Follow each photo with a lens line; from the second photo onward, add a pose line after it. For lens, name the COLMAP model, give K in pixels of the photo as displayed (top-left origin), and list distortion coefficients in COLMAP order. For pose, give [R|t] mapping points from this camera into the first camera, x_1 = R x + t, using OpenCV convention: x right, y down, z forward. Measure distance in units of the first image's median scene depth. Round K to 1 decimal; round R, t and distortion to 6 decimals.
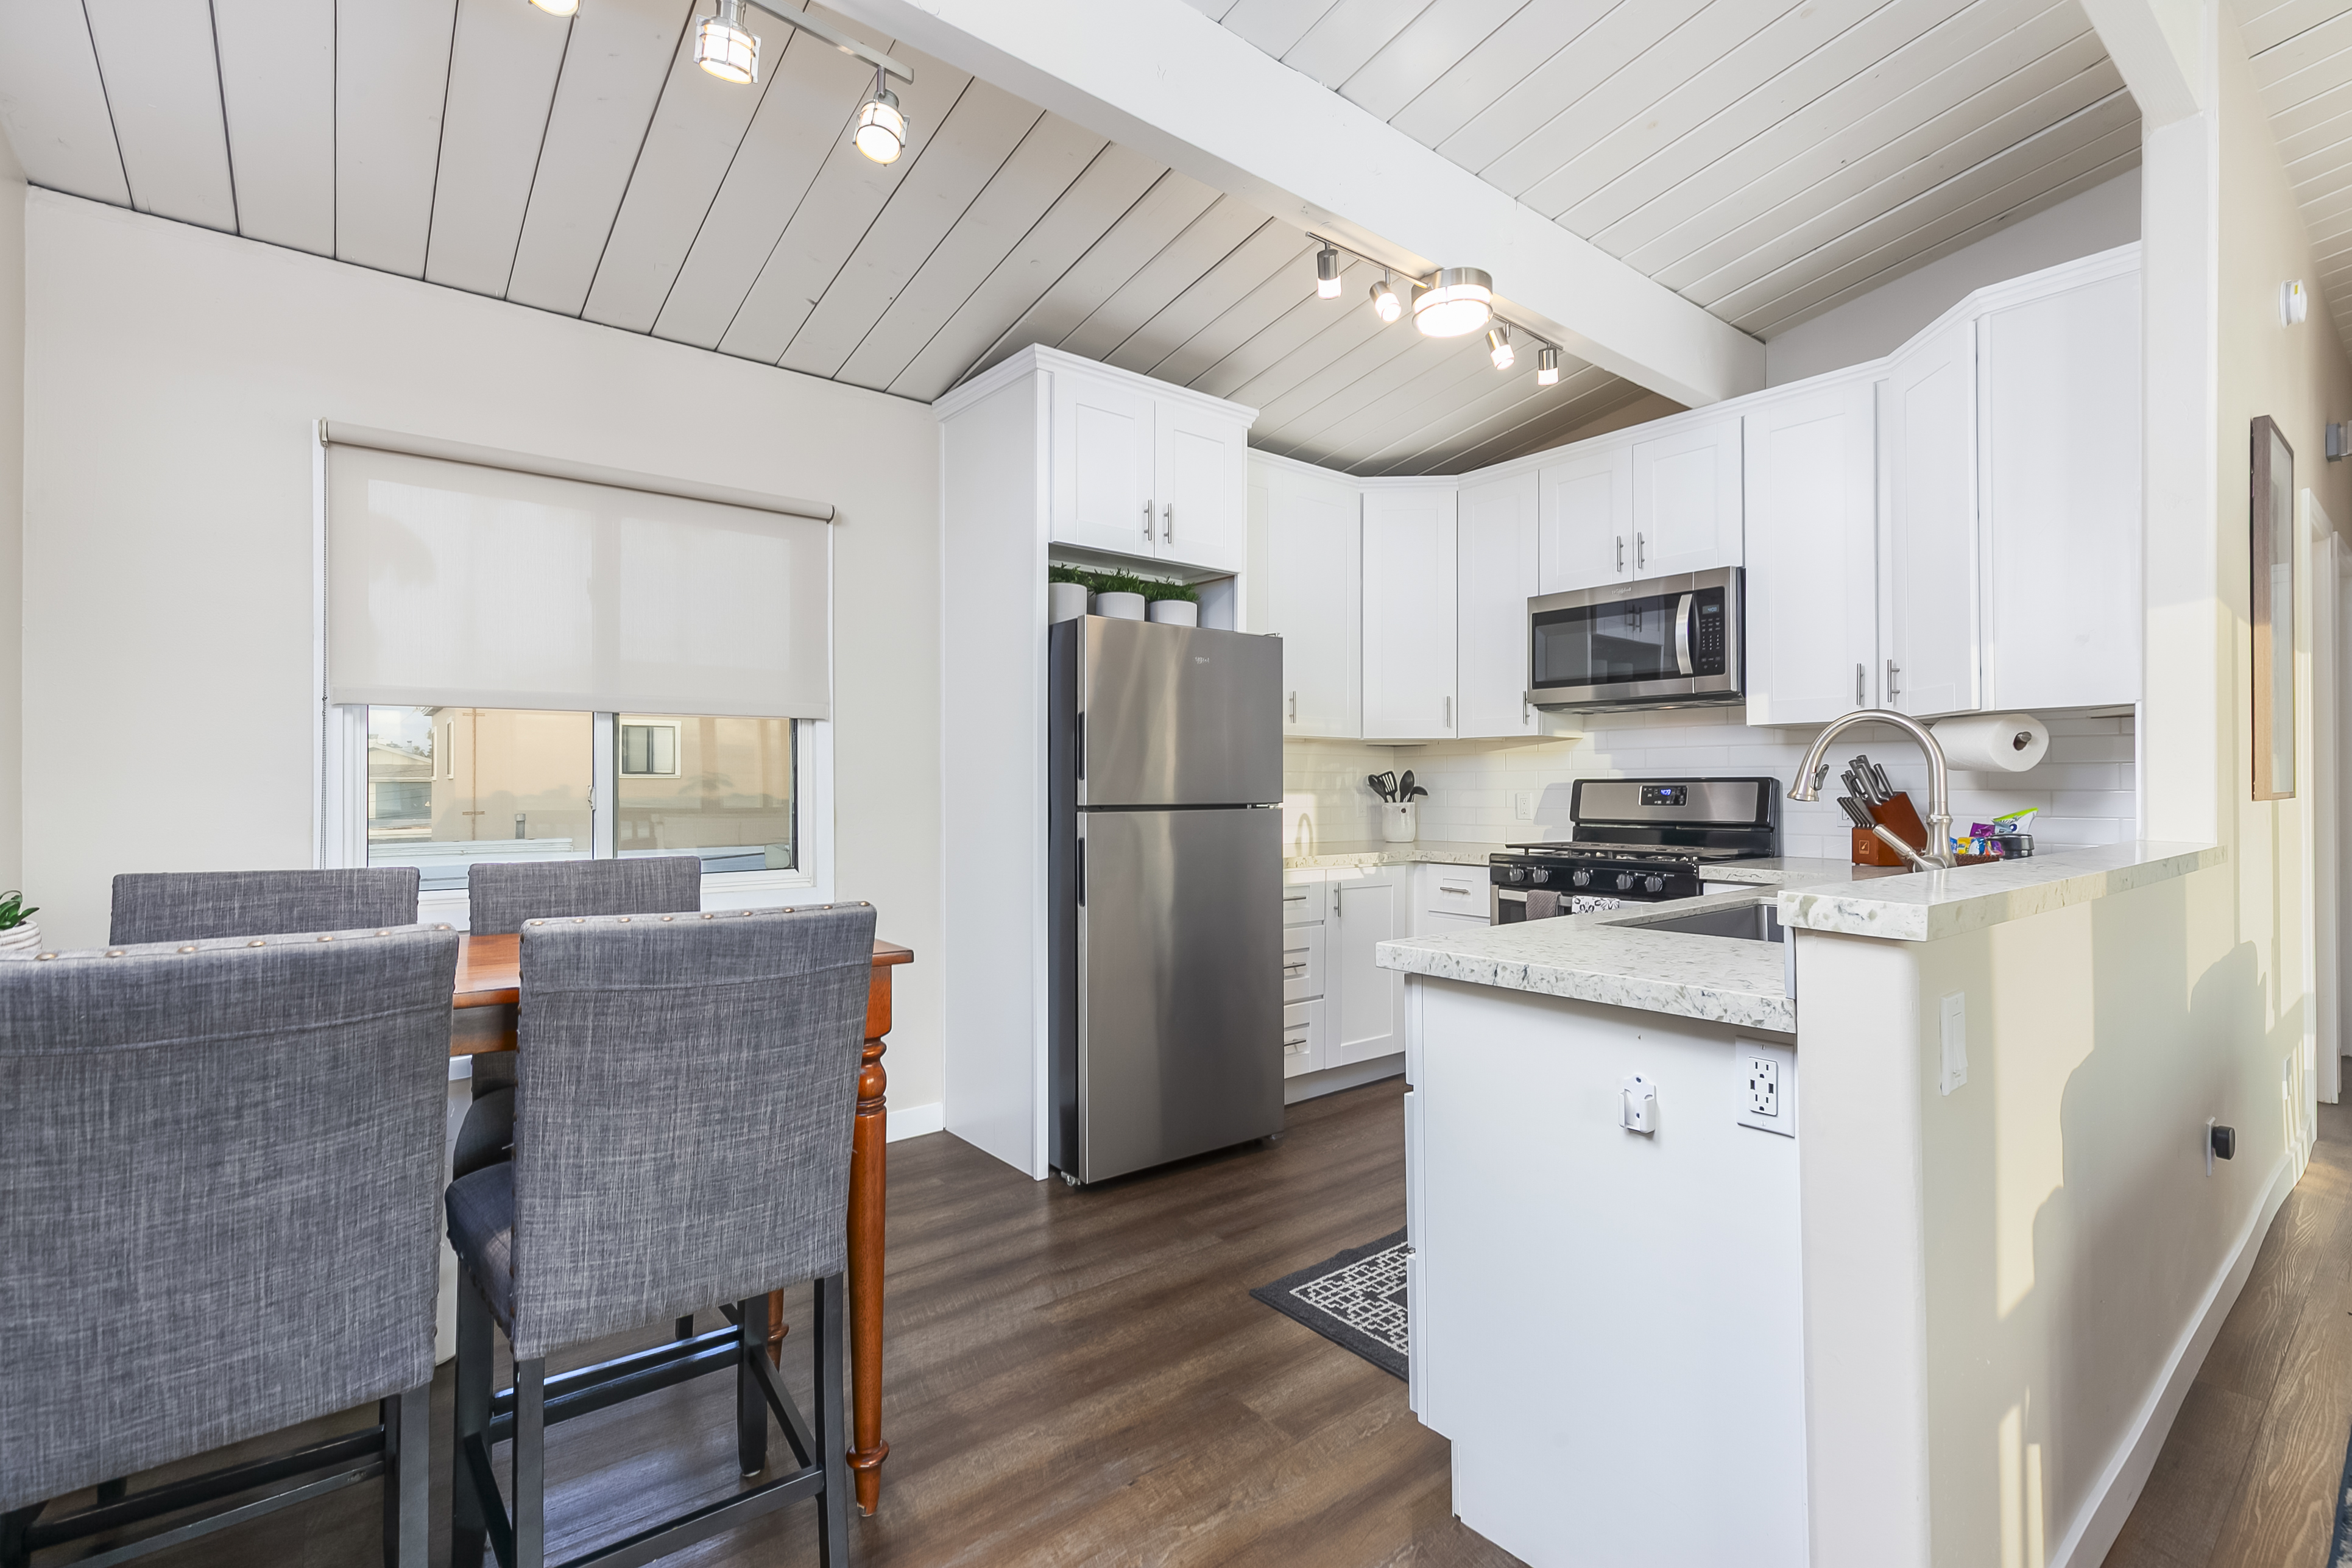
lens RADIAL K [[1065.0, 0, 1176.0], [0, 1065.0, 784.0], [0, 0, 1]] dist [-0.000527, -0.000032]
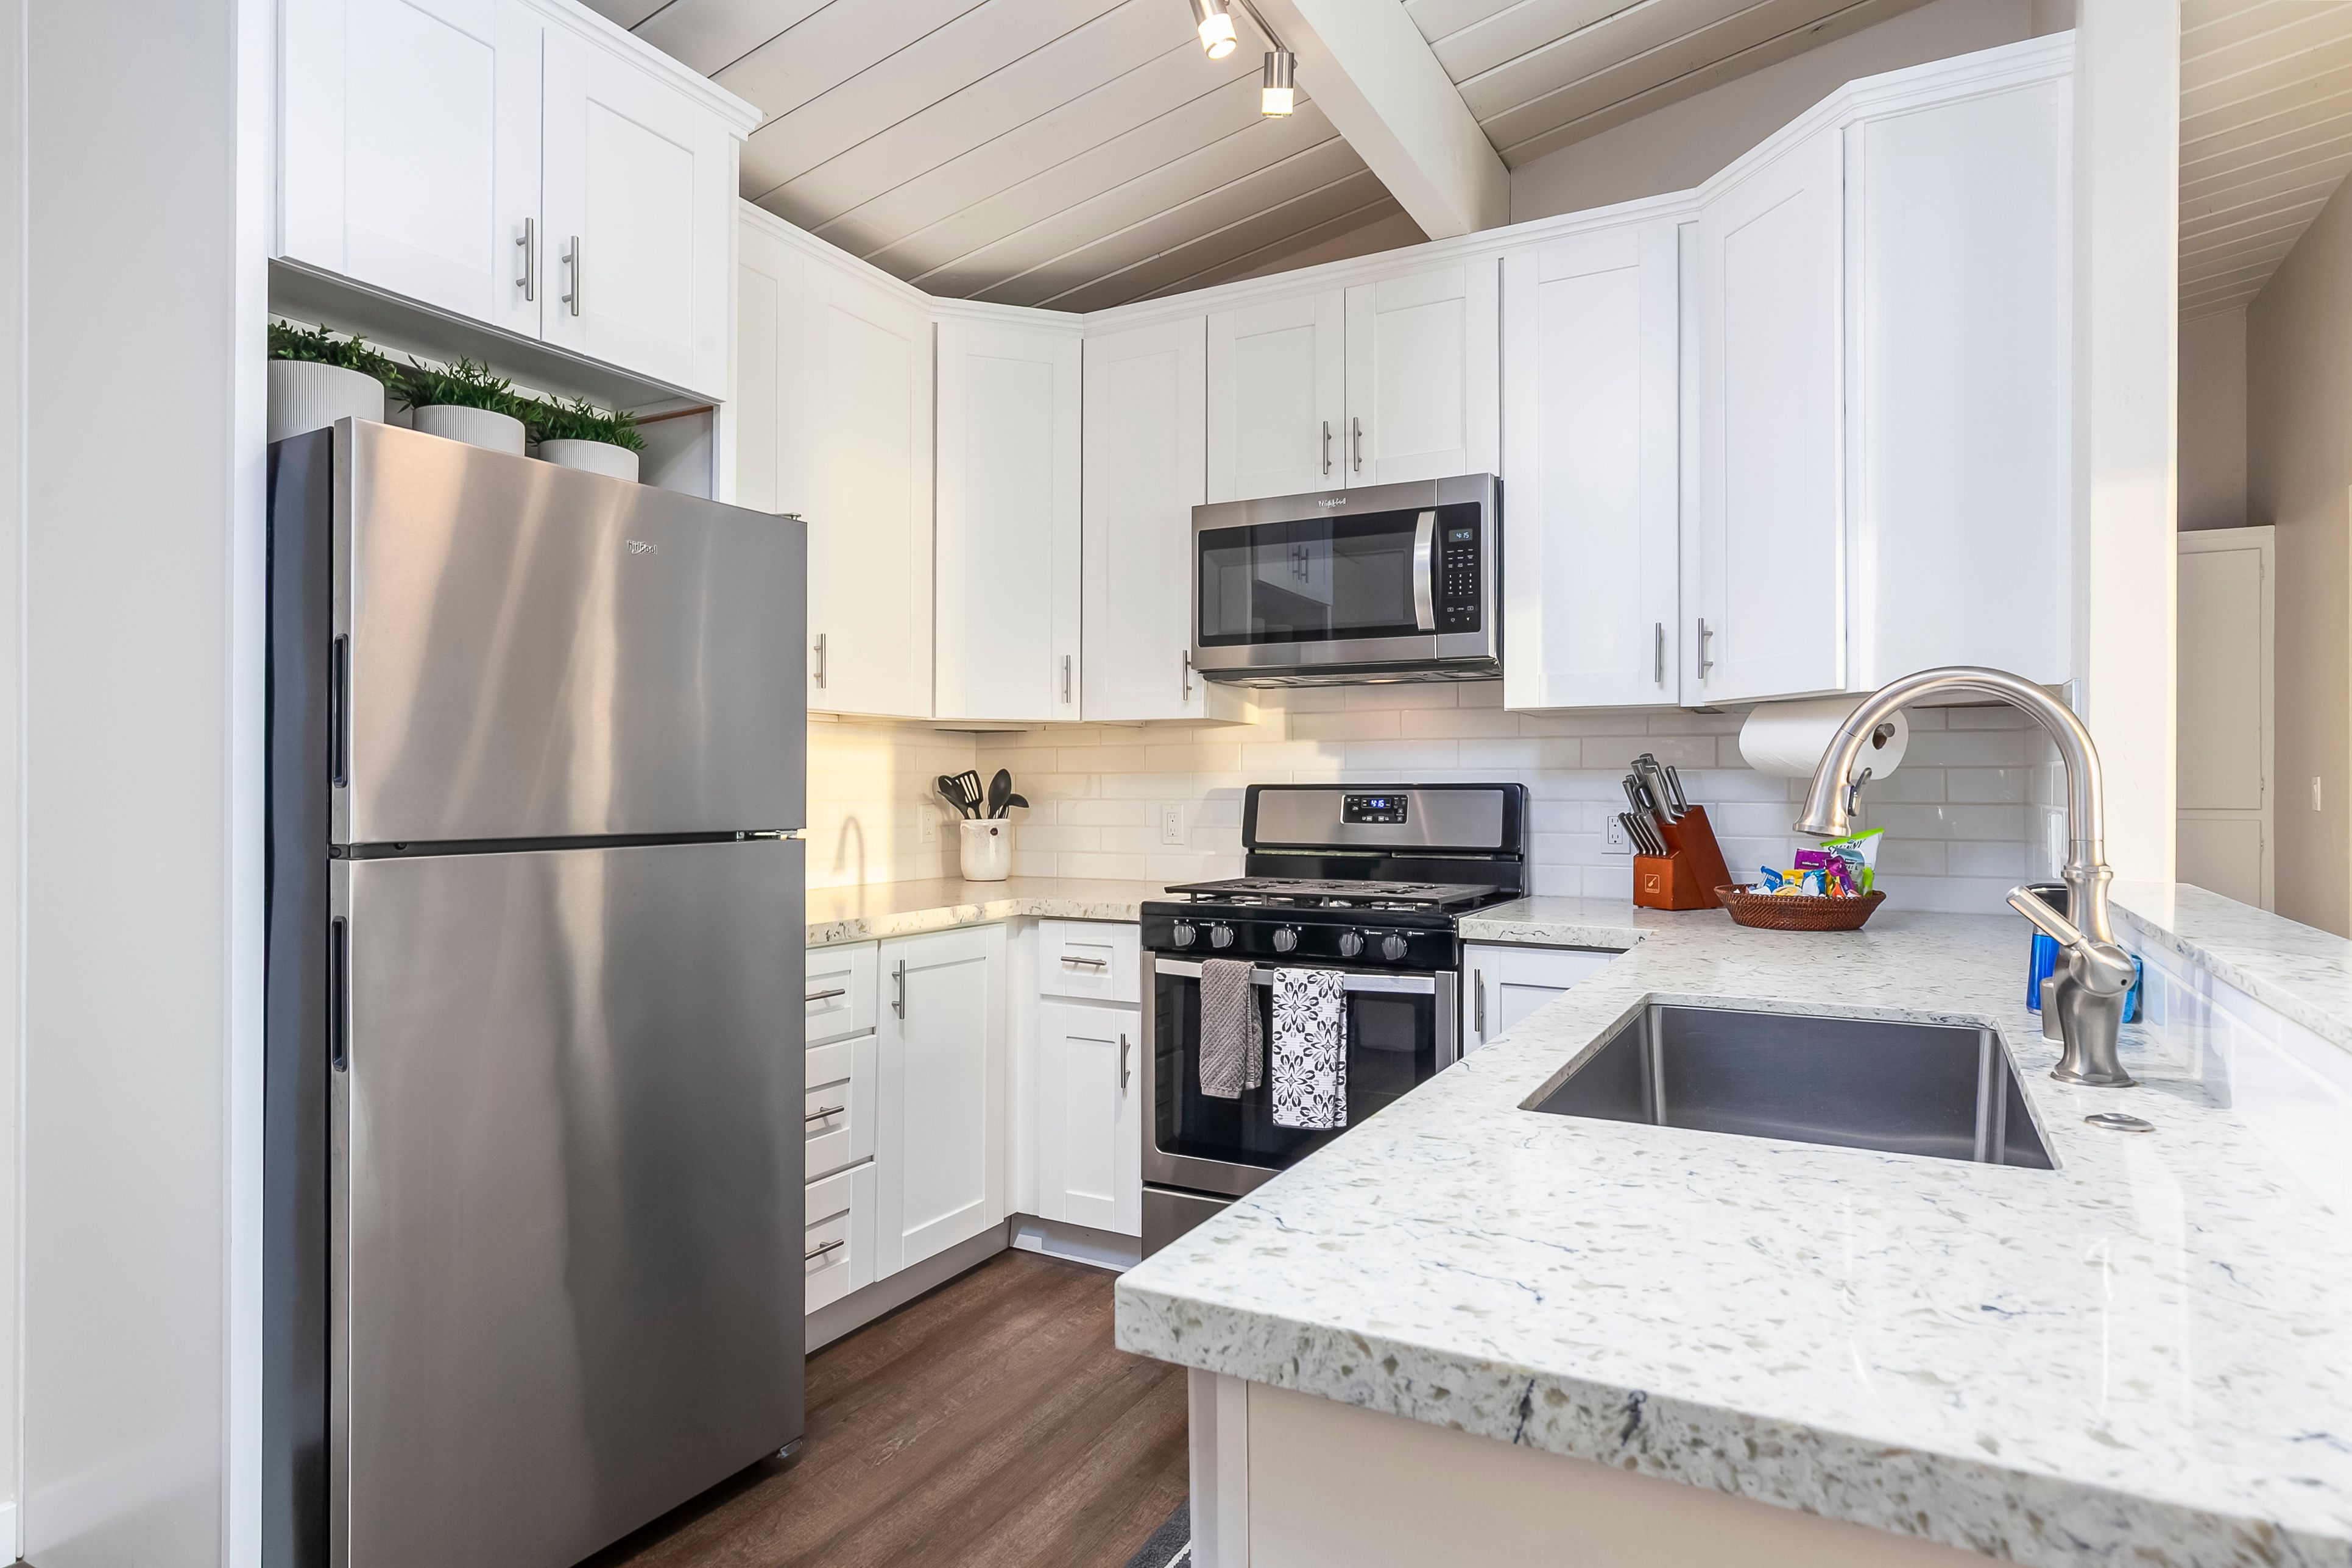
lens RADIAL K [[1293.3, 0, 1176.0], [0, 1293.3, 784.0], [0, 0, 1]] dist [0.013287, 0.000206]
pose [[0.924744, 0.002528, 0.380581, 0.021550], [-0.003031, 0.999995, 0.000721, -0.005948], [-0.380577, -0.001820, 0.924747, 0.295251]]
